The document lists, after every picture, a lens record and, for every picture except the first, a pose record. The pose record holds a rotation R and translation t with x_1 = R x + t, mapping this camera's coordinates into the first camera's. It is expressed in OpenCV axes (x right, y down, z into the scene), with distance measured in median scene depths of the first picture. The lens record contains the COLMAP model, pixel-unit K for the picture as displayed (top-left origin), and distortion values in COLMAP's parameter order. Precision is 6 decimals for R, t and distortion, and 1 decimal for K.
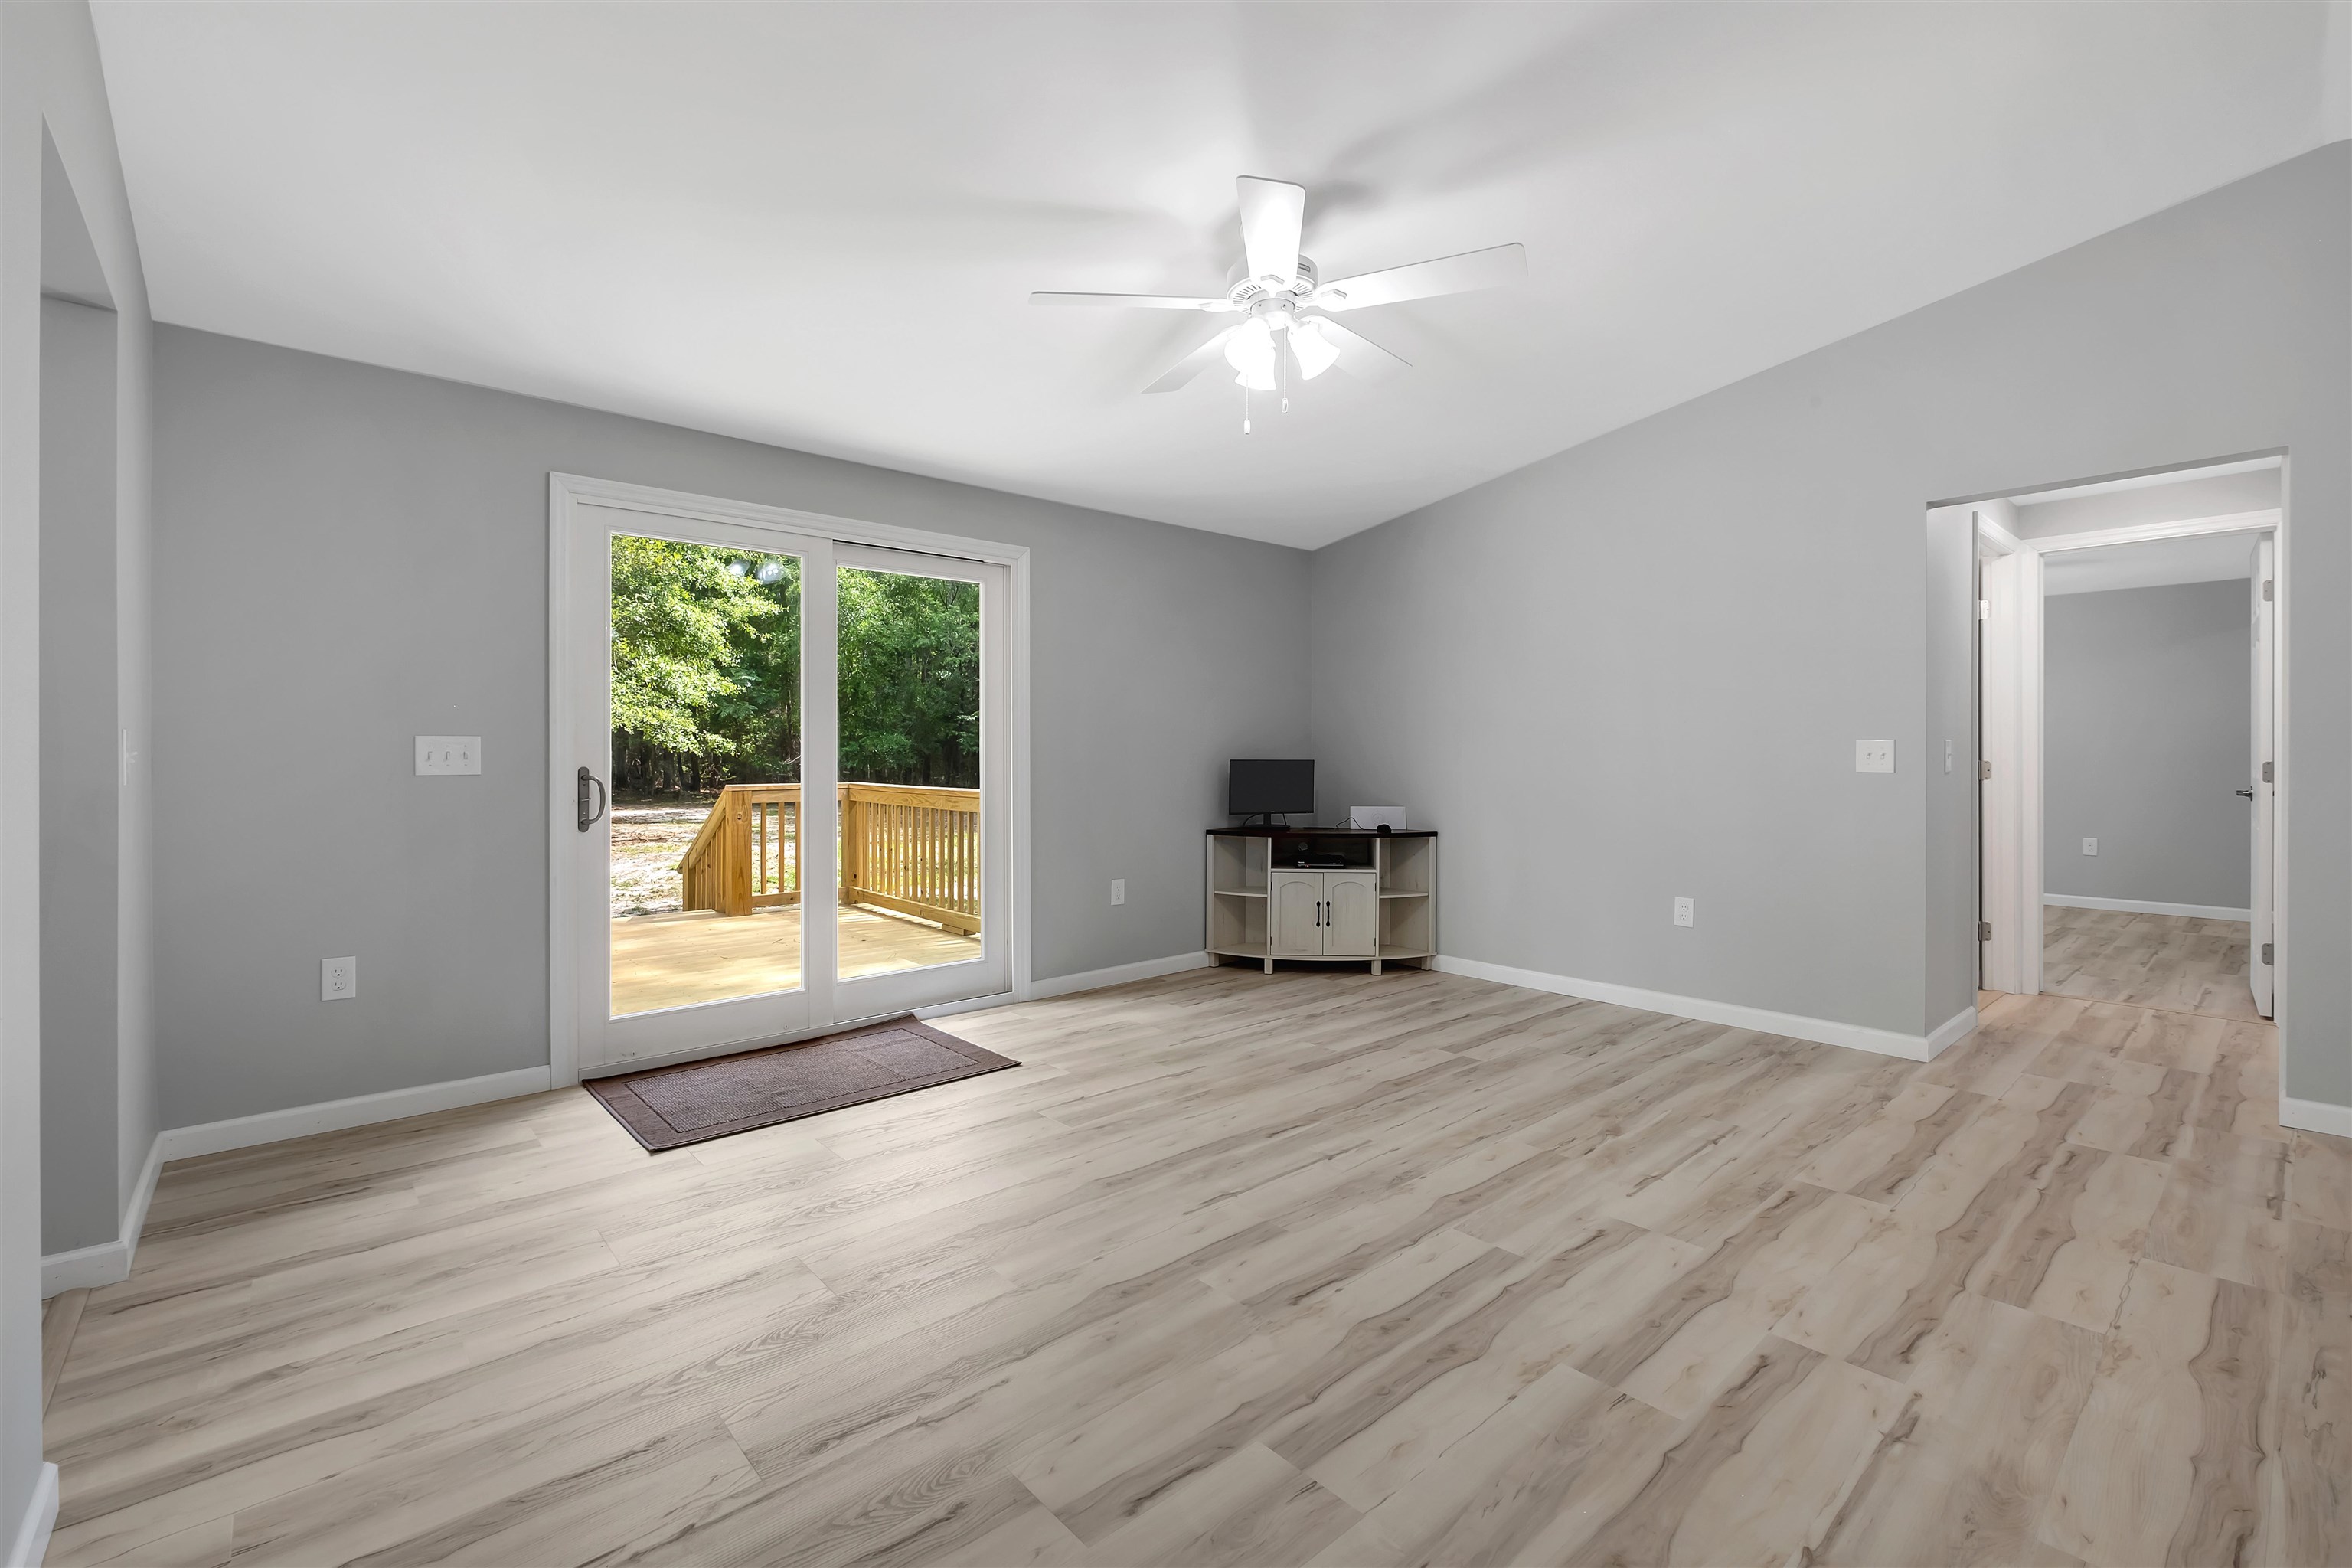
lens RADIAL K [[1034.1, 0, 1173.5], [0, 1034.1, 761.7], [0, 0, 1]] dist [-0.006706, -0.000429]
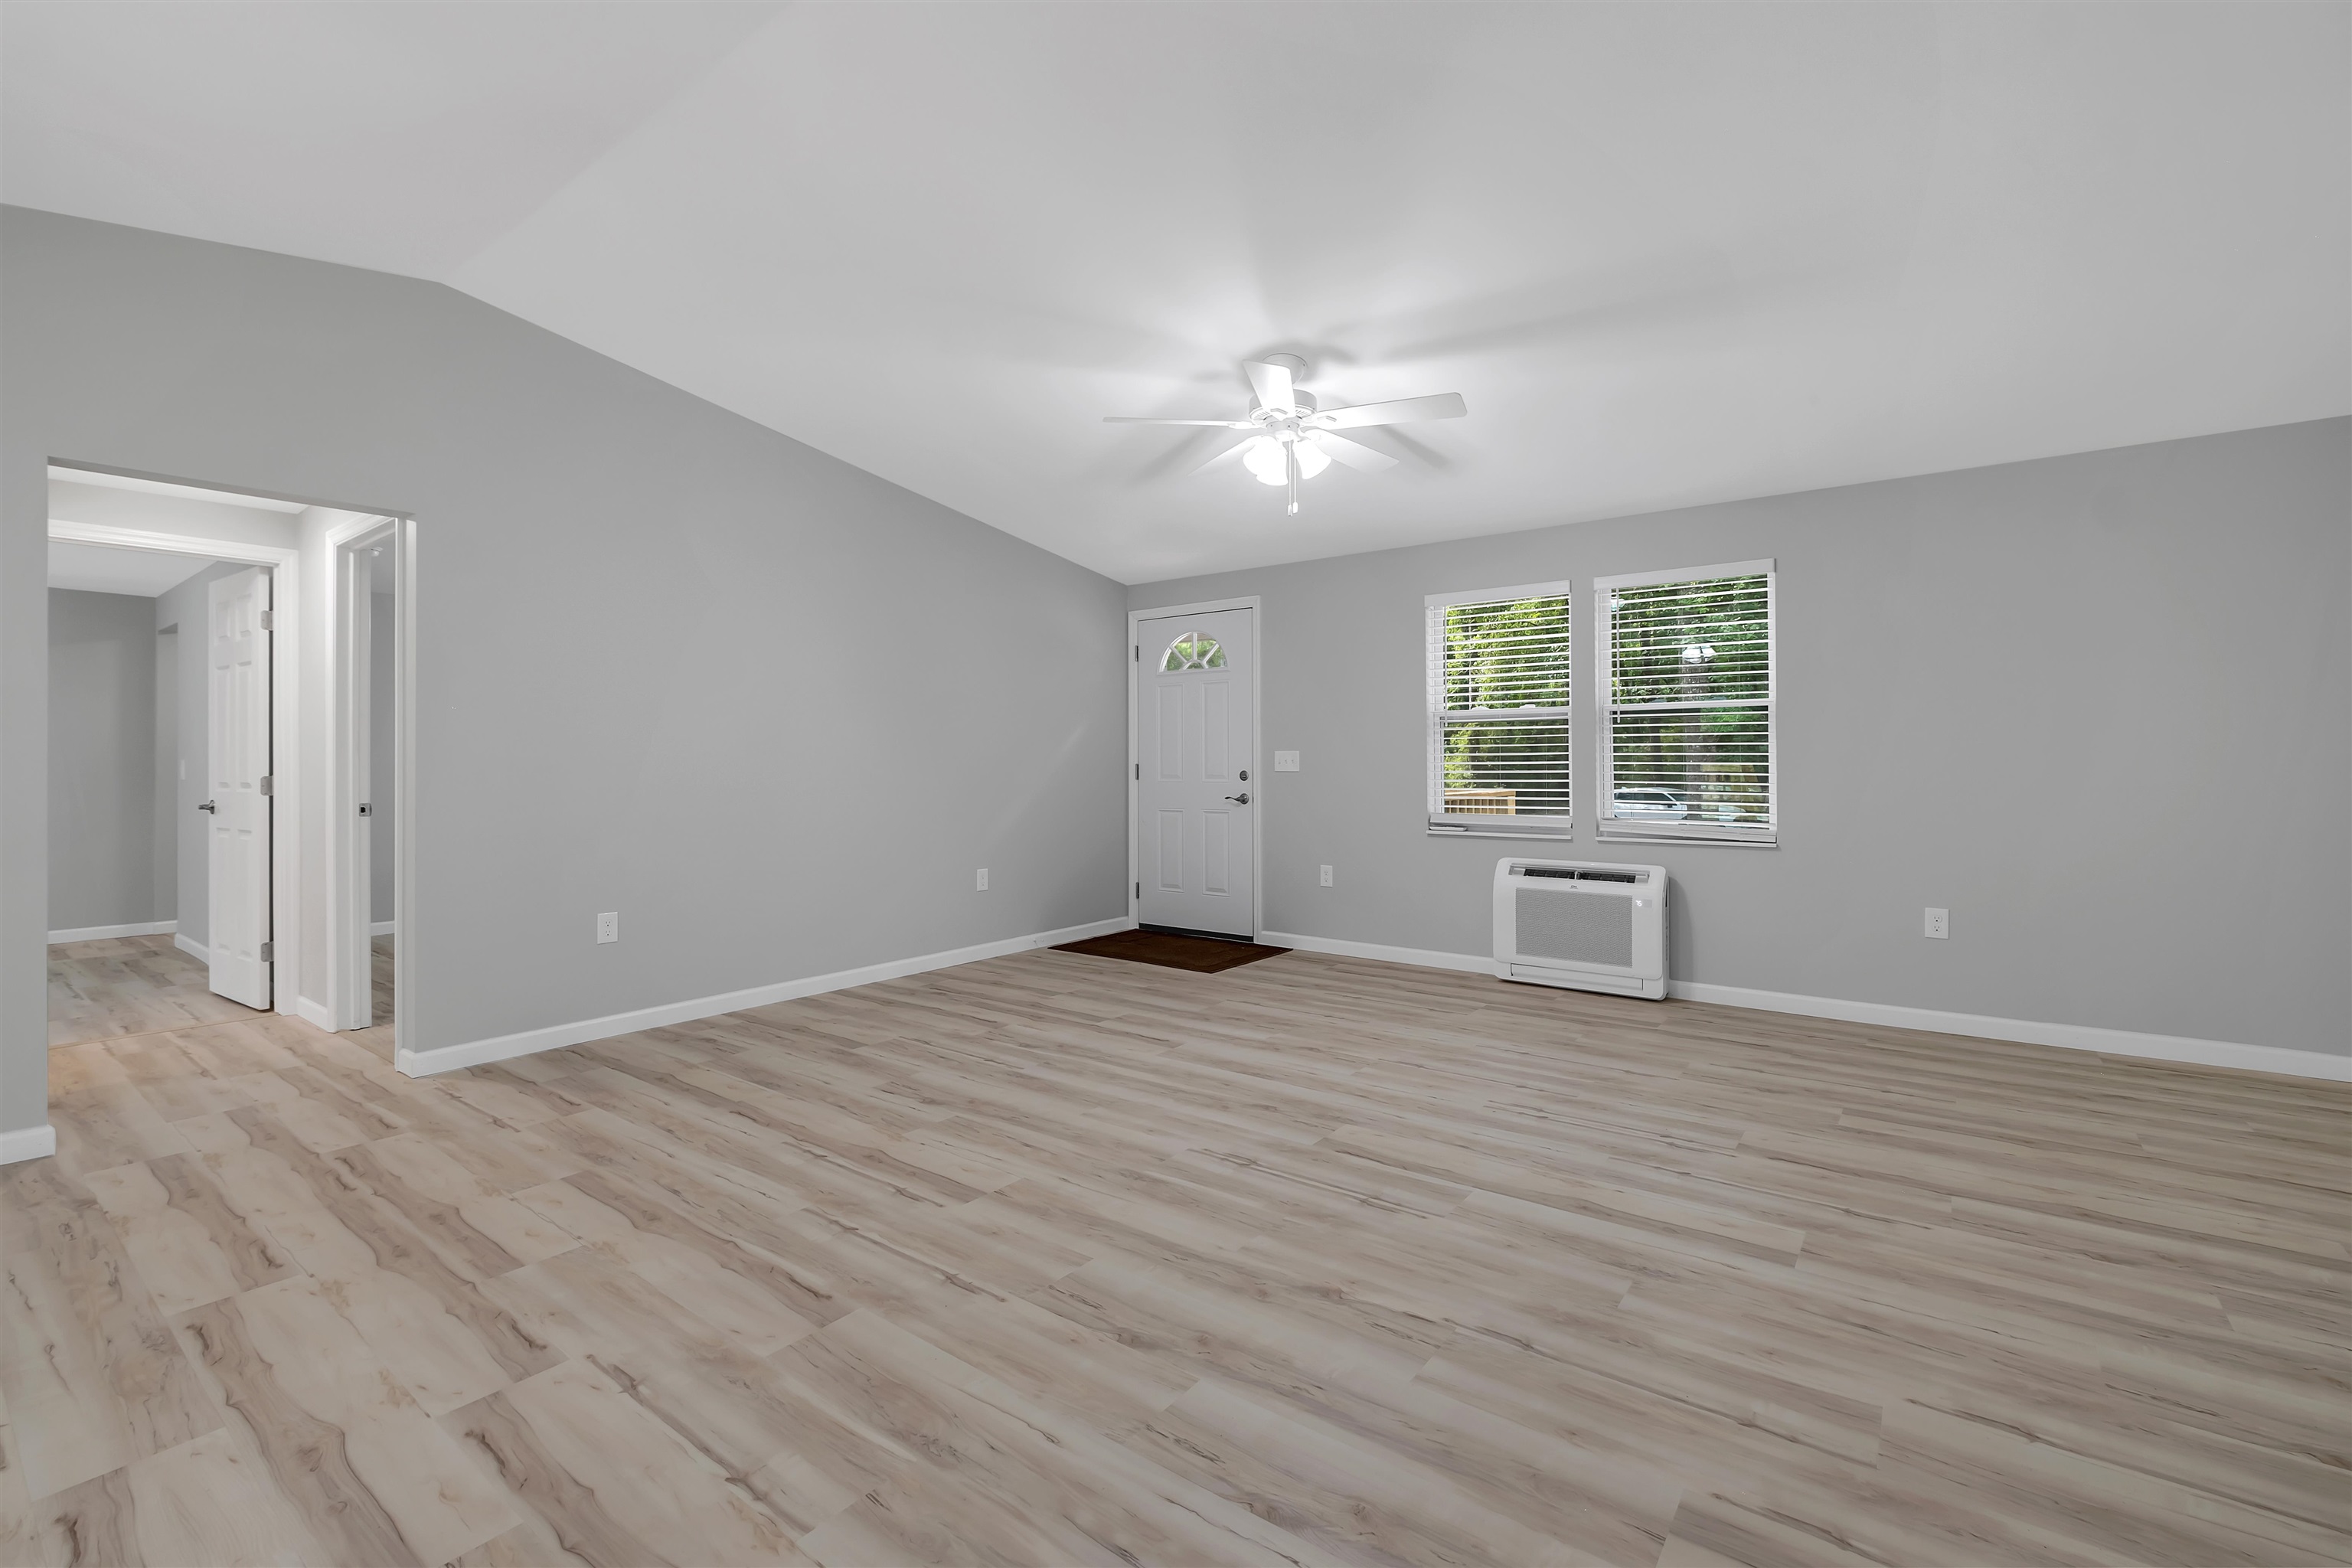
lens RADIAL K [[1034.1, 0, 1186.3], [0, 1034.1, 767.0], [0, 0, 1]] dist [-0.006706, -0.000429]
pose [[-0.227353, 0.001300, 0.973812, -0.370434], [0.010146, 0.999948, 0.001034, -0.001564], [-0.973760, 0.010115, -0.227354, 0.482347]]
